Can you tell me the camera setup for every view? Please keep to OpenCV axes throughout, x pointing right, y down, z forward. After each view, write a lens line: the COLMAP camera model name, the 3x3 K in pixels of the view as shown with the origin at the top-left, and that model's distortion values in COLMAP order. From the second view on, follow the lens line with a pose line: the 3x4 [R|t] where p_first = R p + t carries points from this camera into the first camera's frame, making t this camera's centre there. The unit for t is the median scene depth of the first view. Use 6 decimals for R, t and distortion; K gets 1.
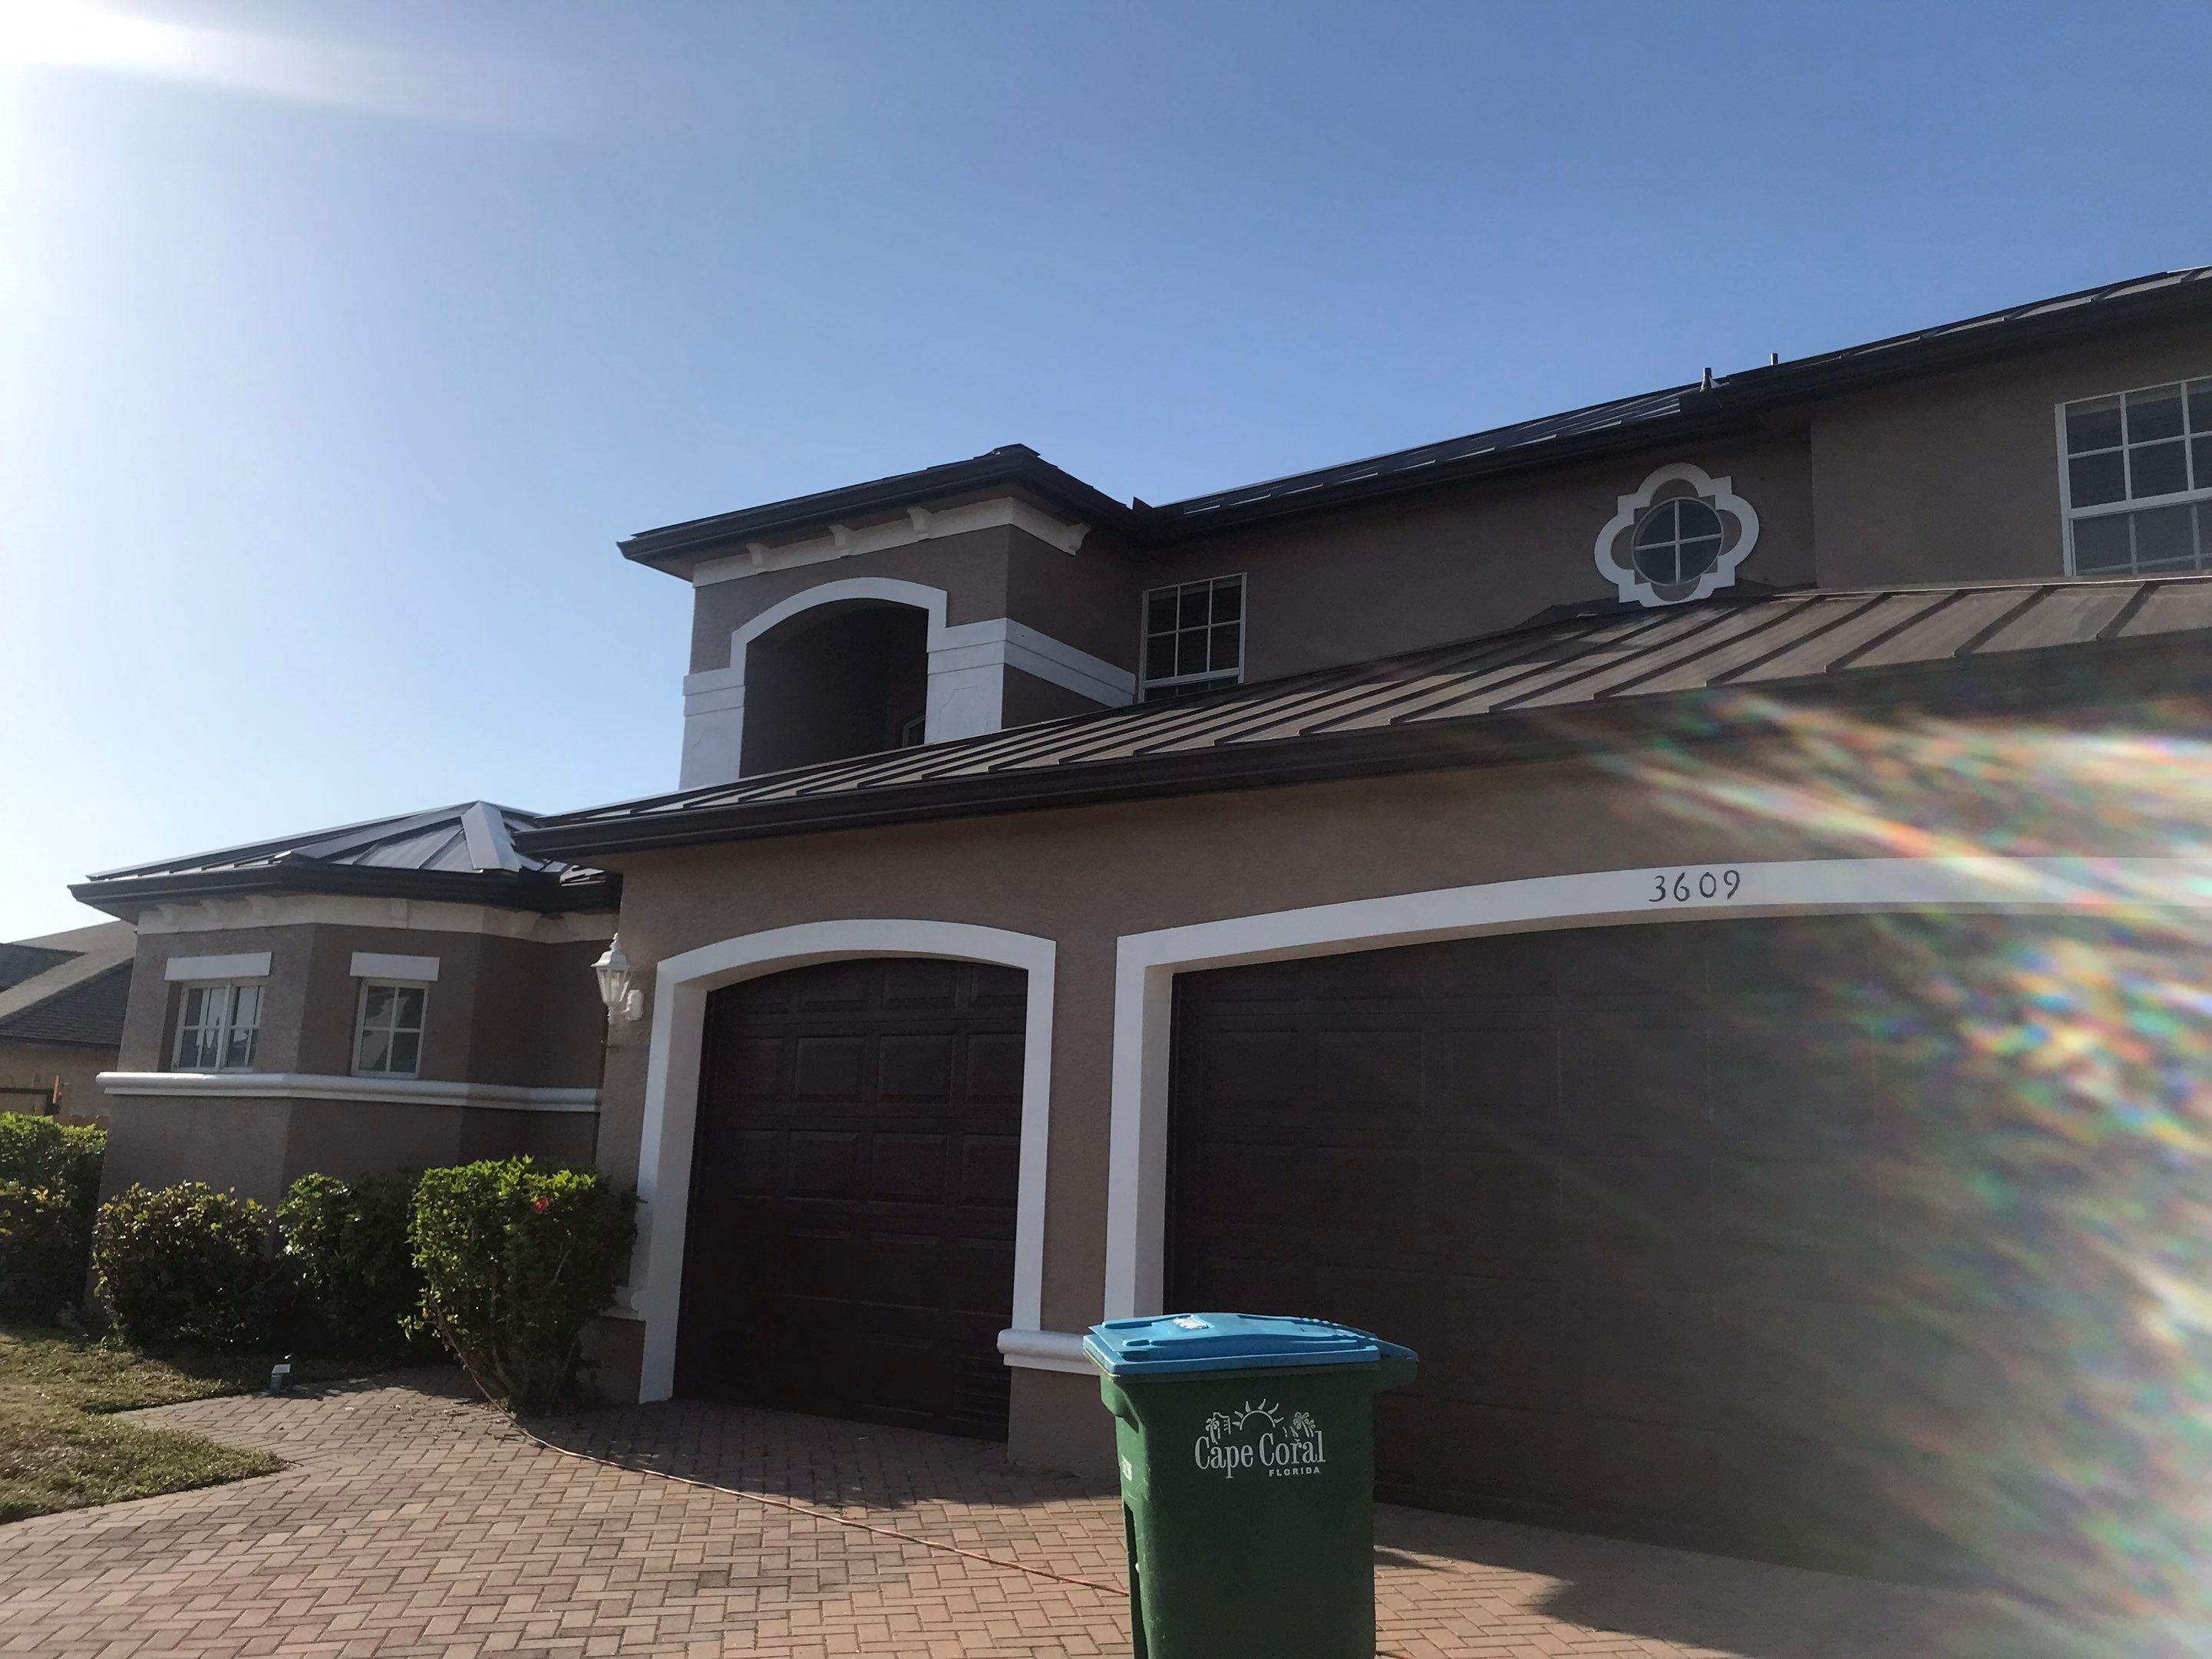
lens RADIAL K [[1802.1, 0, 1141.3], [0, 1802.1, 804.0], [0, 0, 1]] dist [0.036209, -0.049101]
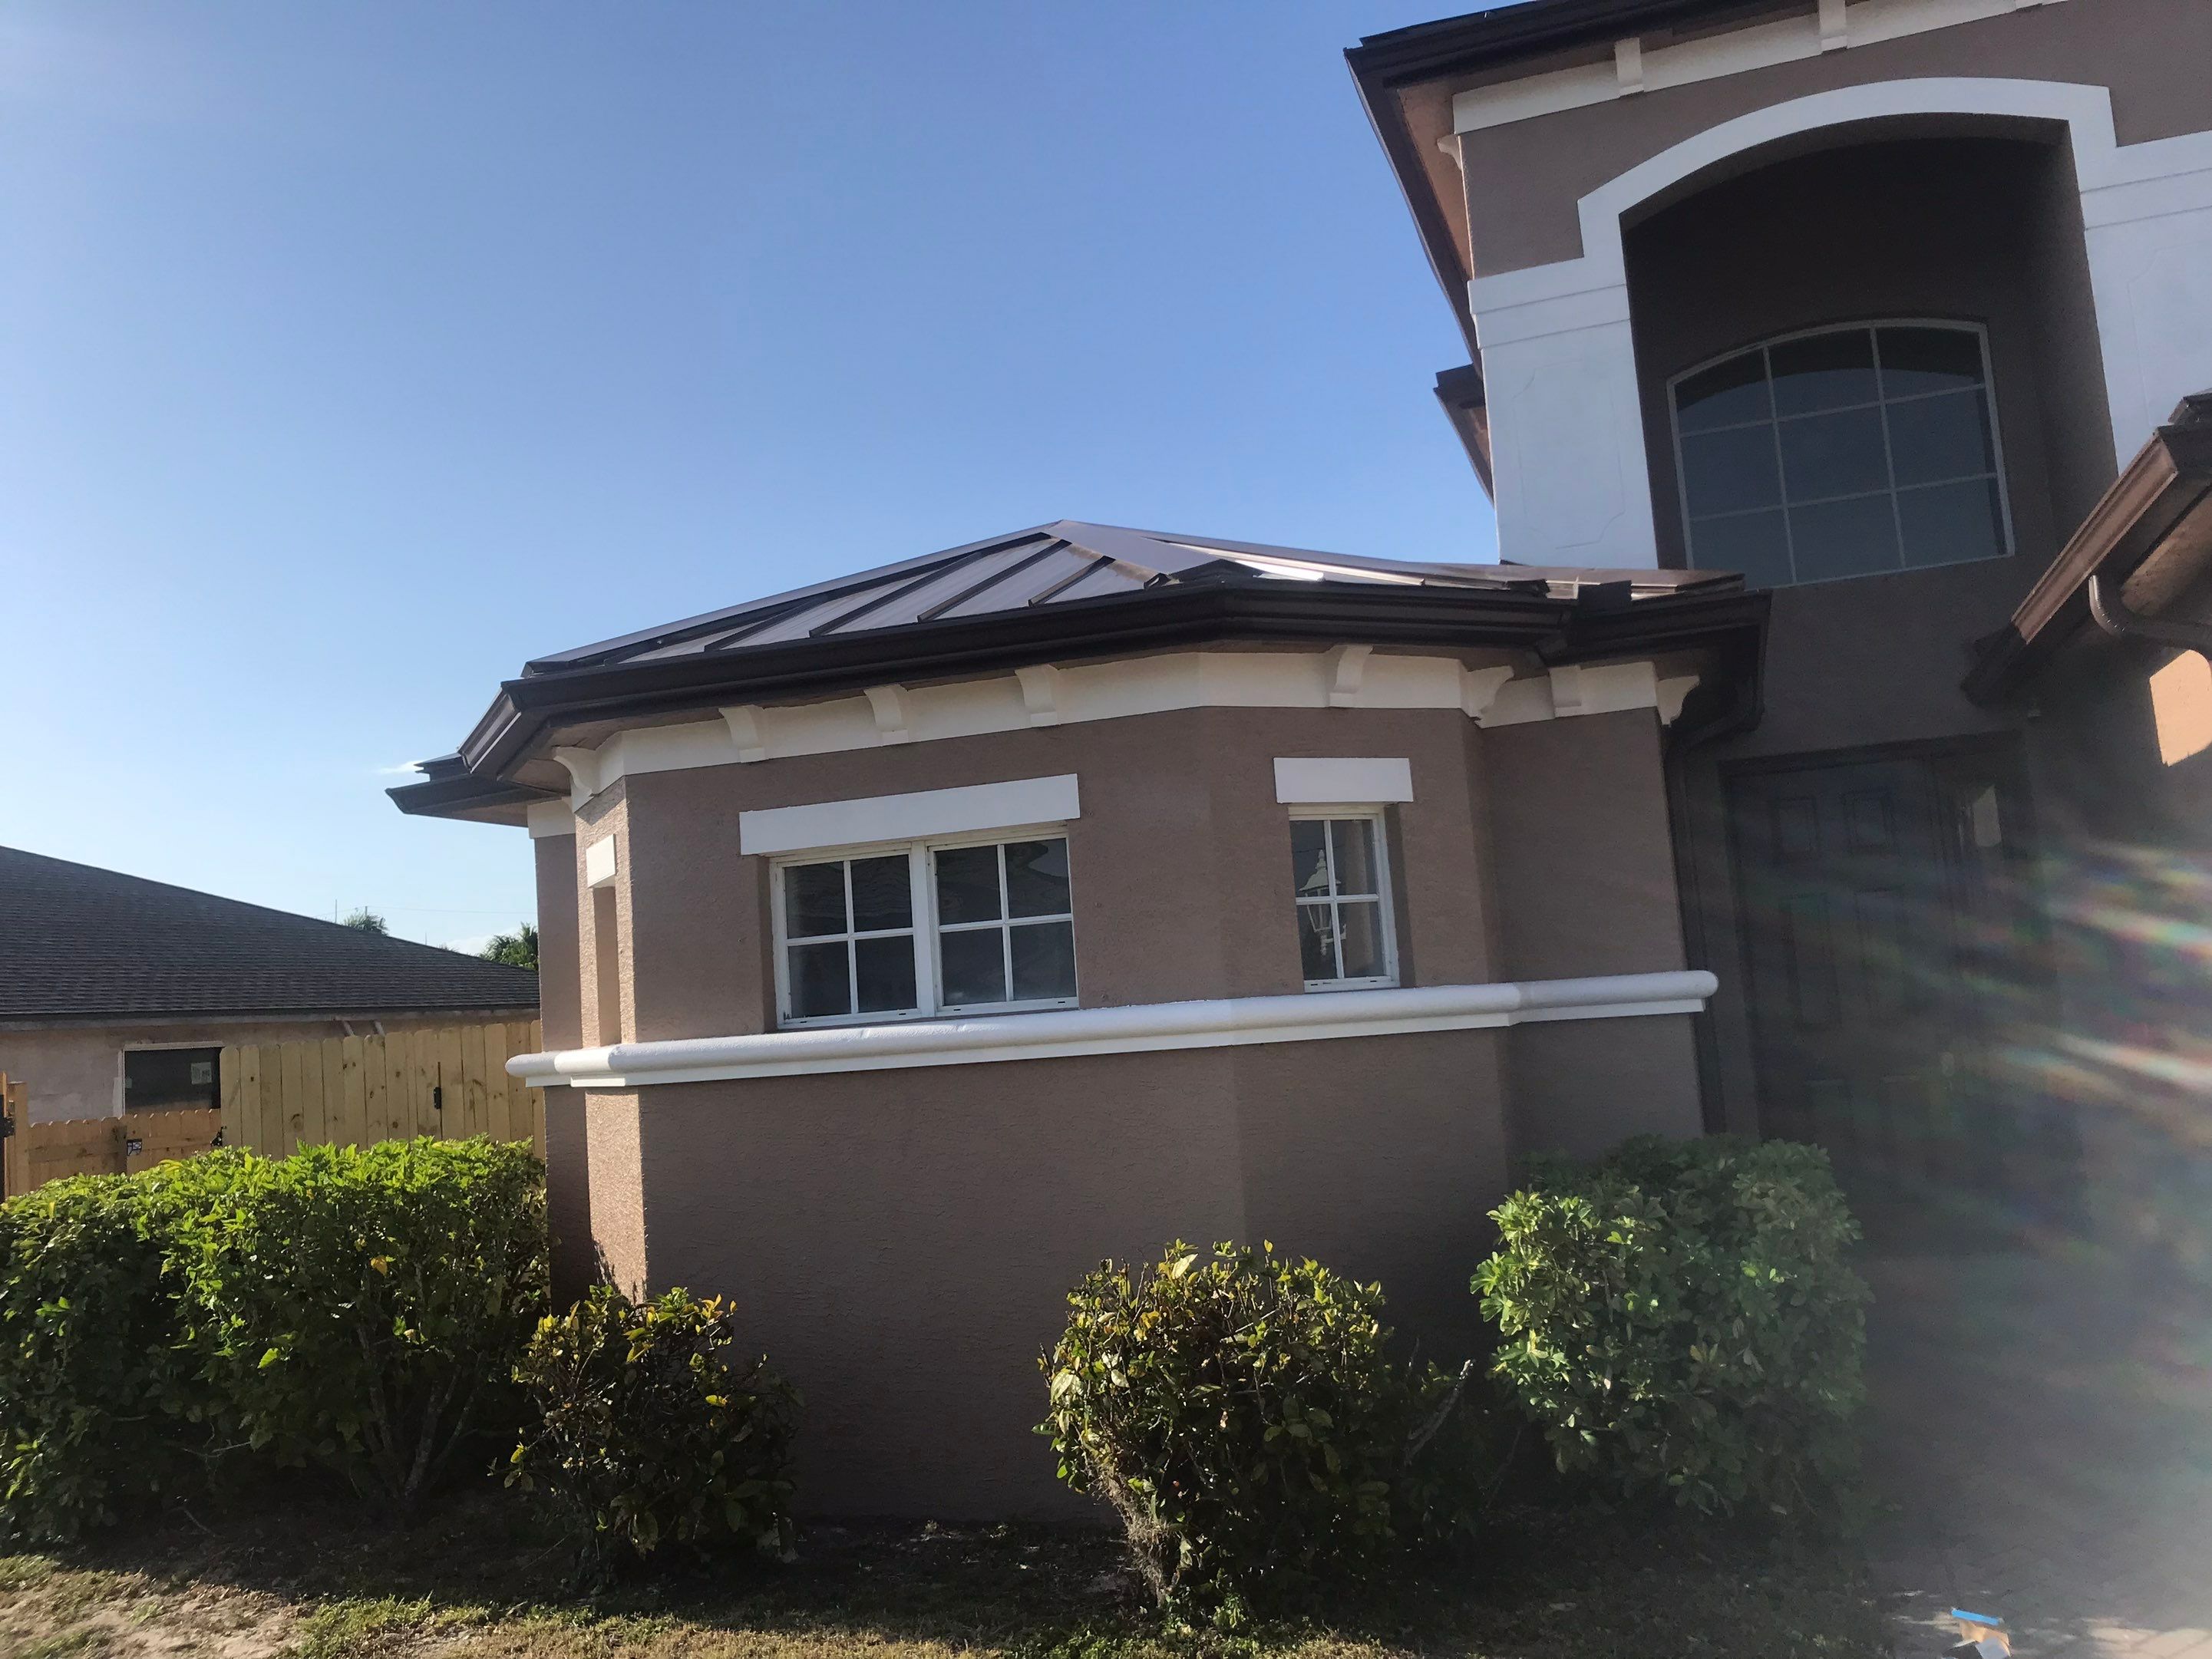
lens RADIAL K [[1802.1, 0, 1100.4], [0, 1802.1, 801.9], [0, 0, 1]] dist [0.036209, -0.049101]
pose [[0.959040, -0.077491, 0.272465, -0.635503], [0.055692, 0.994662, 0.086861, 0.047454], [-0.277742, -0.068129, 0.958237, 0.528065]]
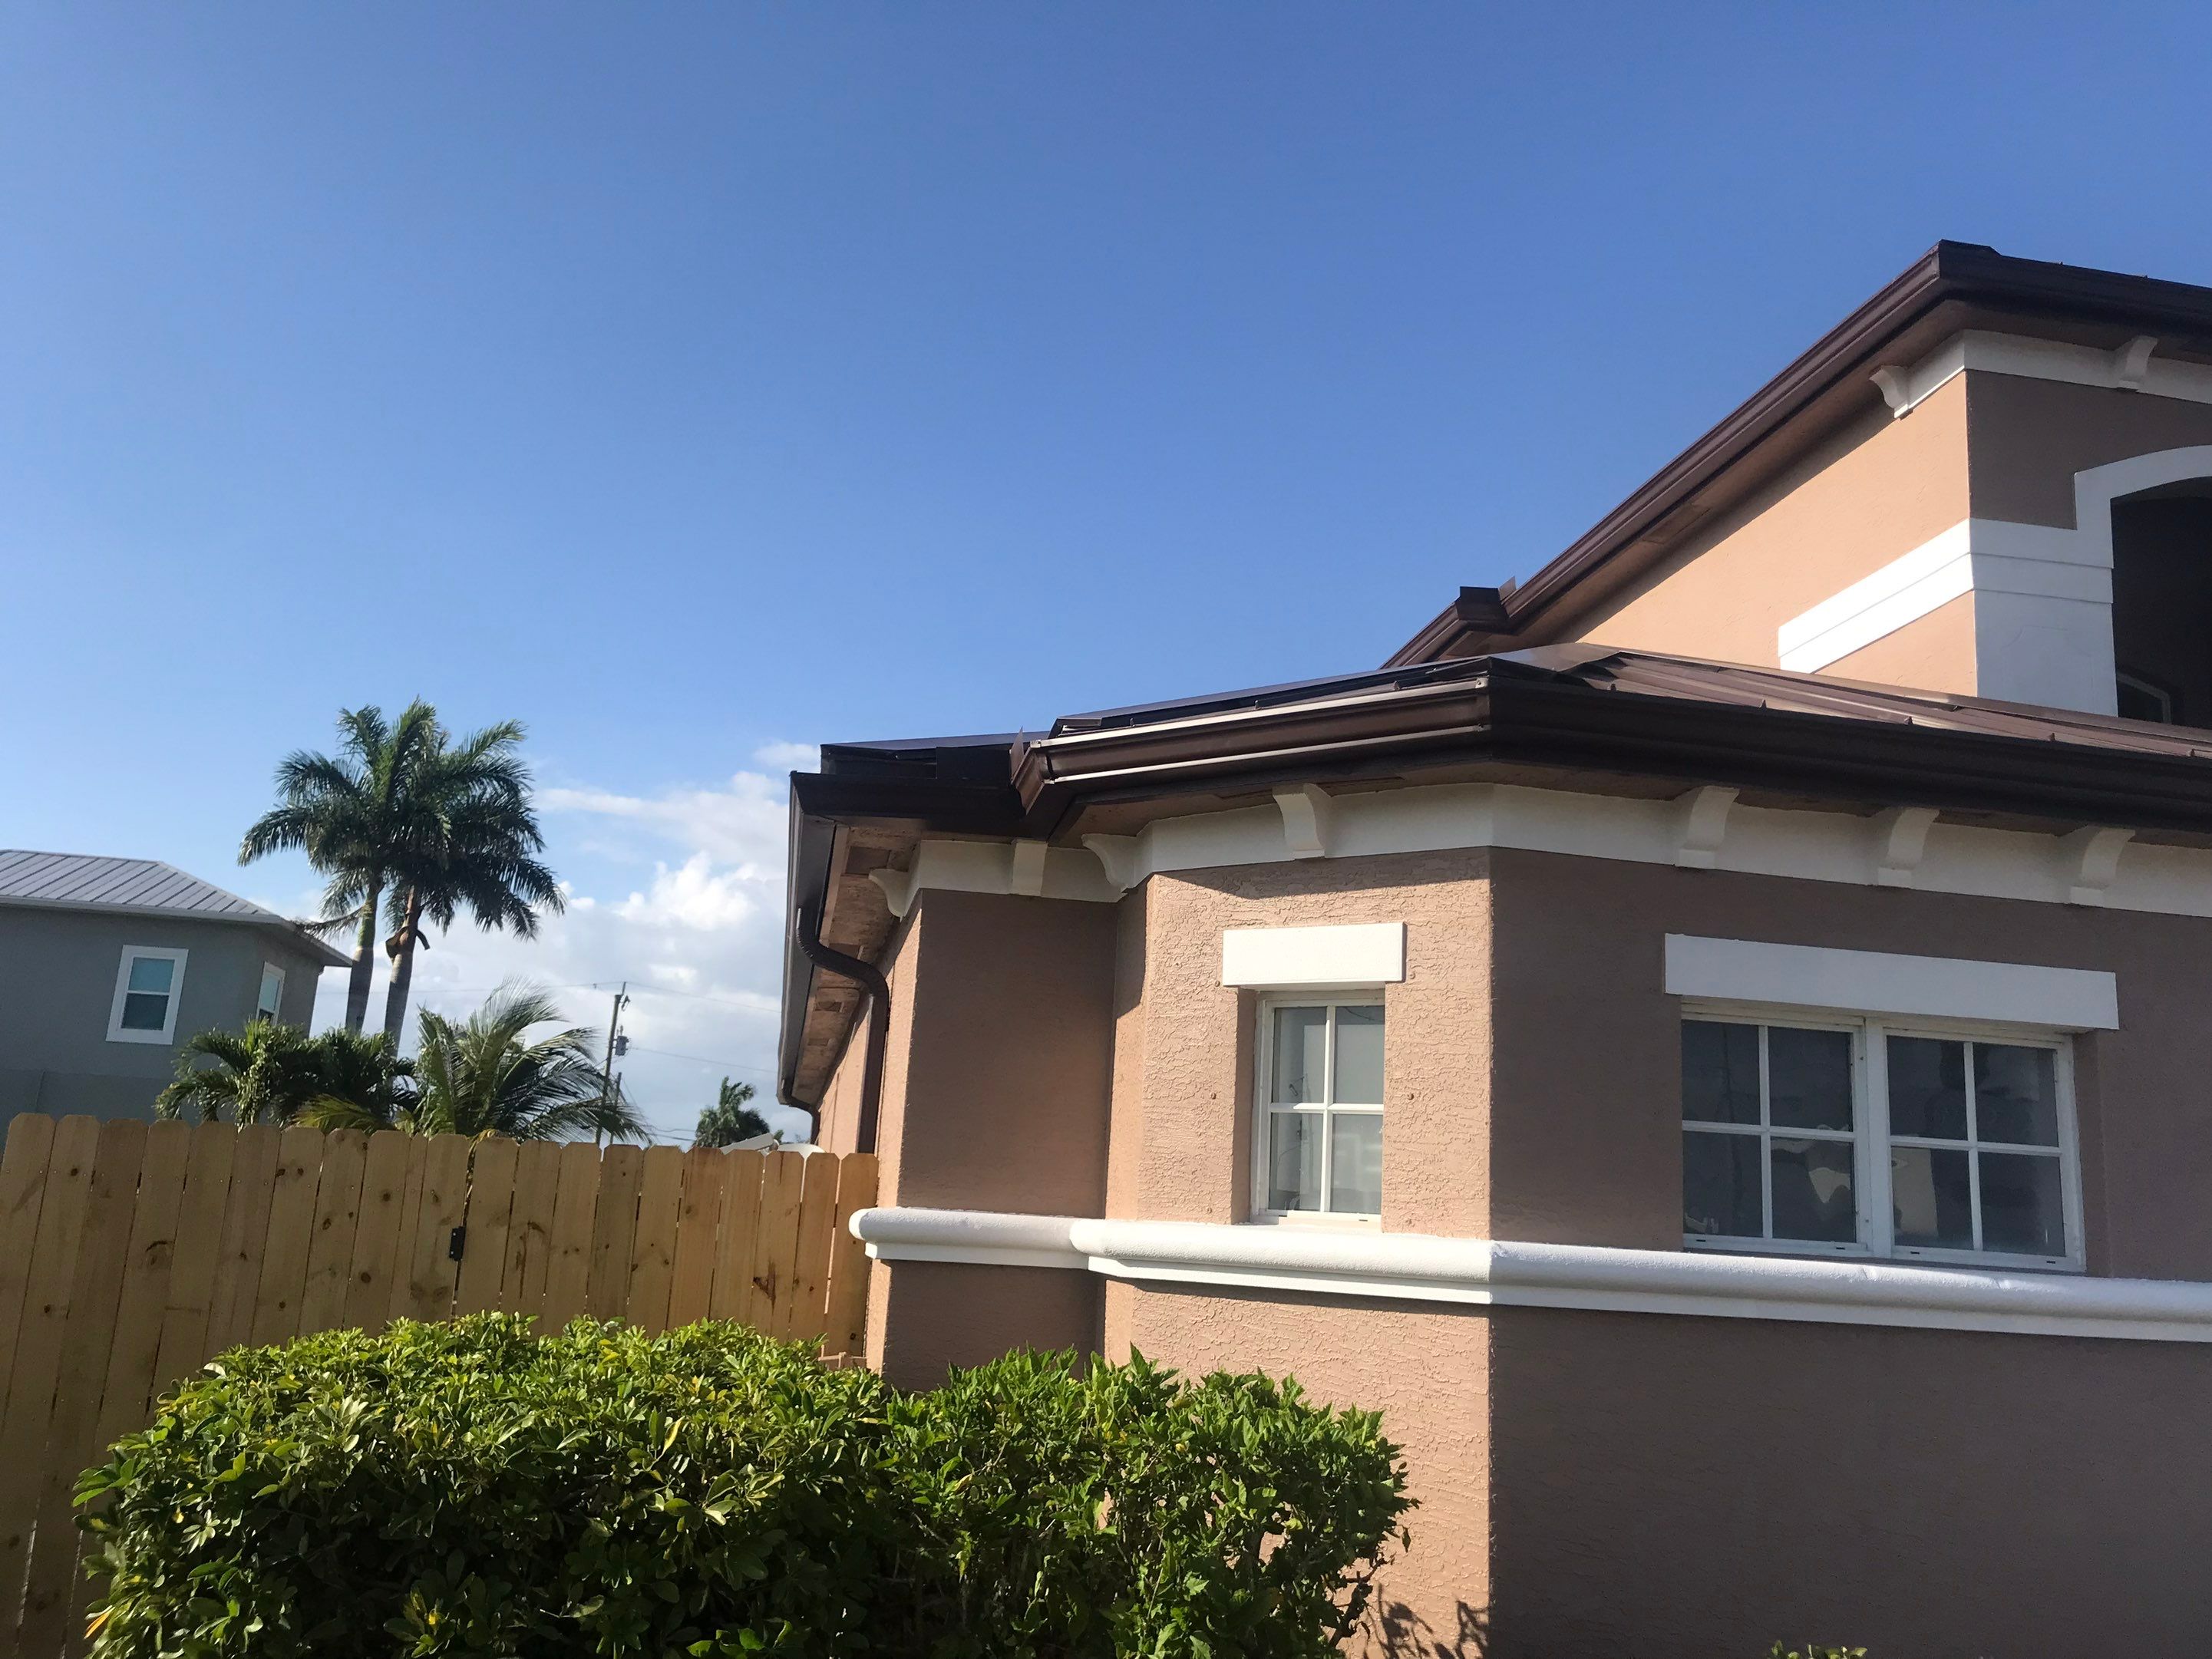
lens RADIAL K [[1802.1, 0, 1064.5], [0, 1802.1, 836.7], [0, 0, 1]] dist [0.036209, -0.049101]
pose [[0.716887, 0.143683, 0.682223, -0.964524], [-0.165087, 0.985689, -0.034120, 0.108138], [-0.677362, -0.088166, 0.730347, 0.897819]]
